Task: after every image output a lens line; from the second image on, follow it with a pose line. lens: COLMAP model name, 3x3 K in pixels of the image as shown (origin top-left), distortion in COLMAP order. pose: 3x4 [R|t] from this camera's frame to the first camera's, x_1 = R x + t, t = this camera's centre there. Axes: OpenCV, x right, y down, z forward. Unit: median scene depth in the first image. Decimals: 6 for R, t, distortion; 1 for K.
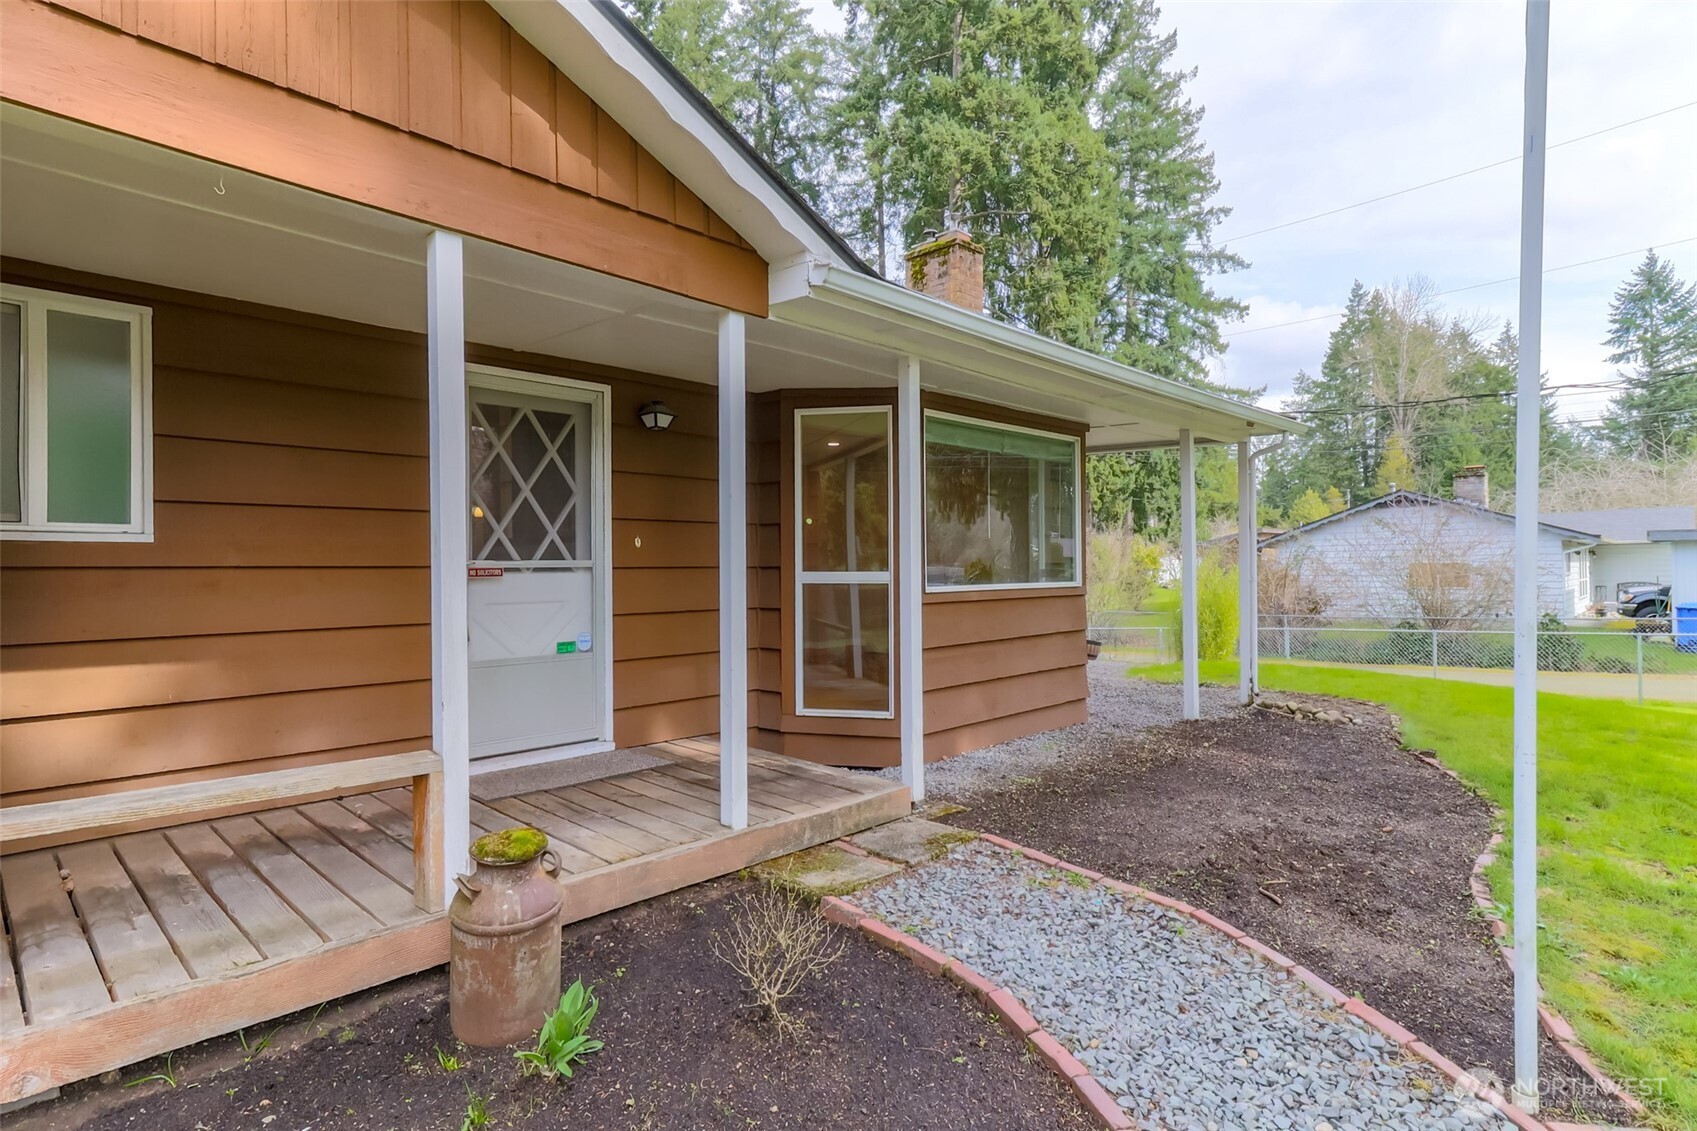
lens RADIAL K [[868.8, 0, 846.3], [0, 868.8, 571.2], [0, 0, 1]] dist [0.007085, 0.001123]
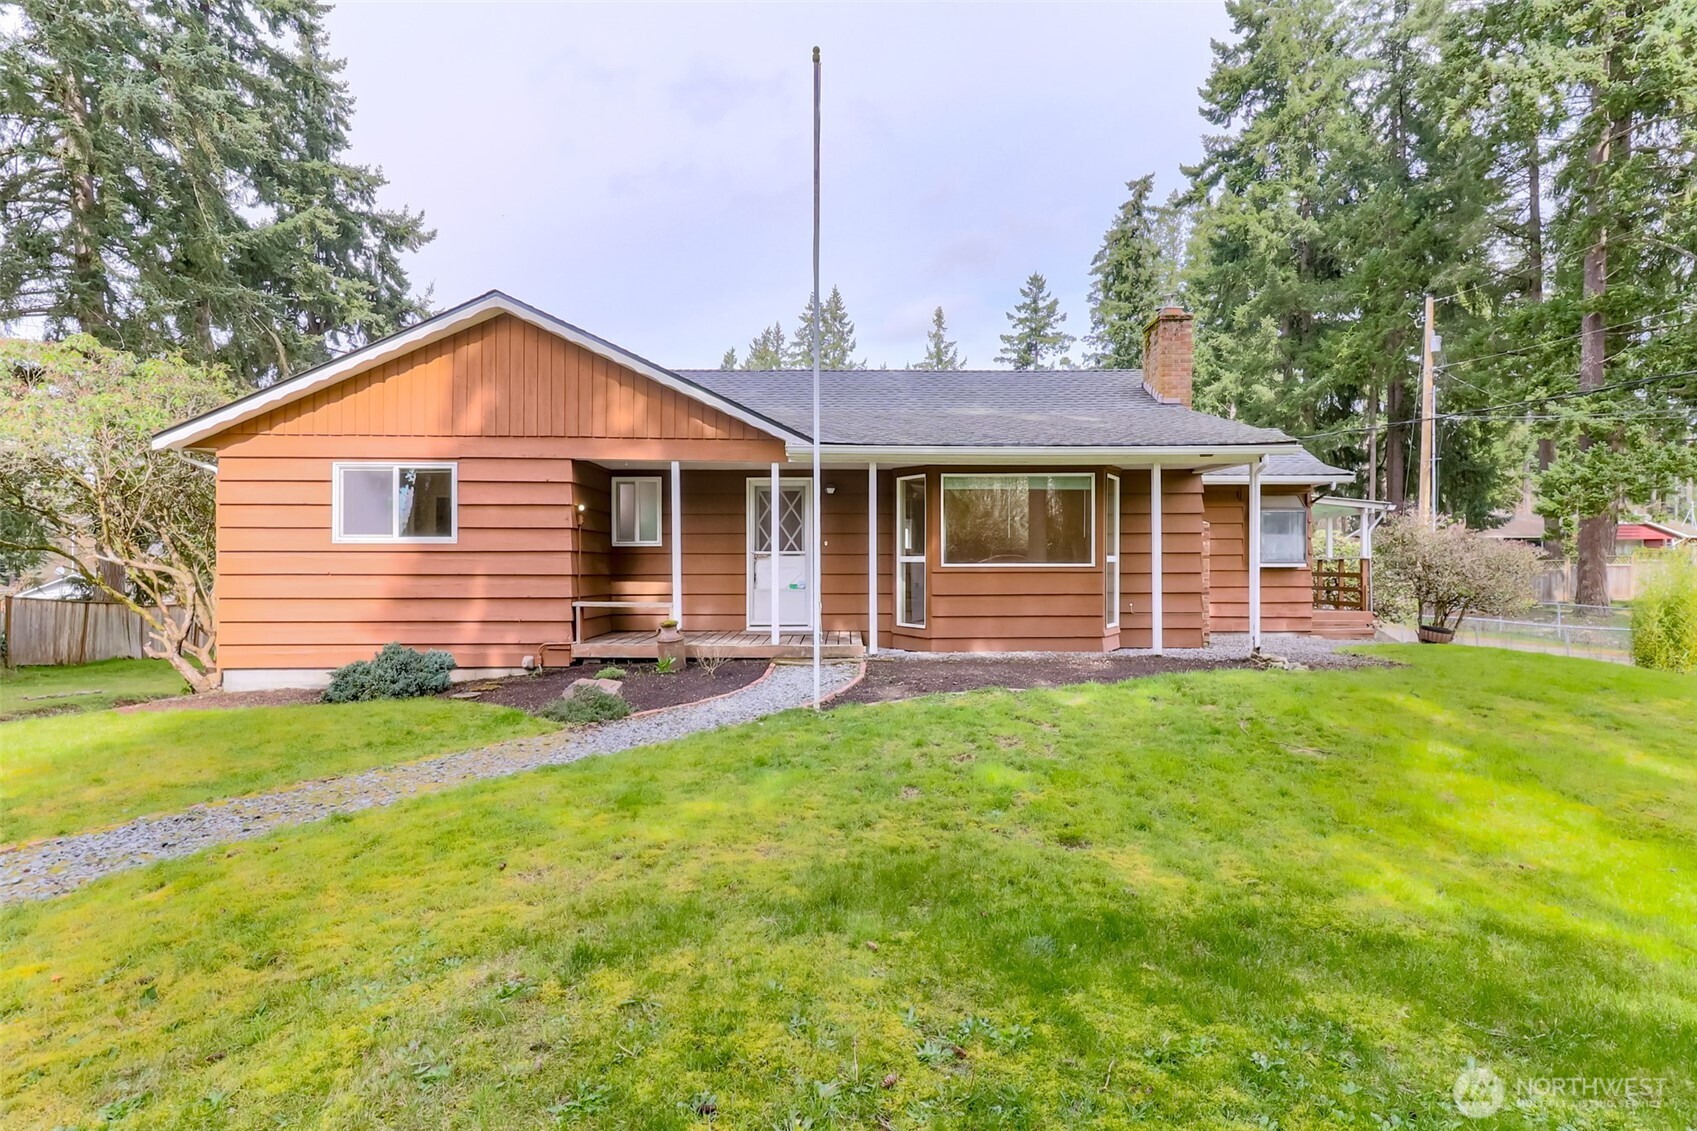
lens RADIAL K [[868.8, 0, 847.2], [0, 868.8, 558.2], [0, 0, 1]] dist [0.007085, 0.001123]
pose [[0.706258, -0.000472, -0.707954, 1.527021], [-0.007297, 0.999942, -0.007946, 0.025979], [0.707917, 0.010778, 0.706214, -0.635457]]
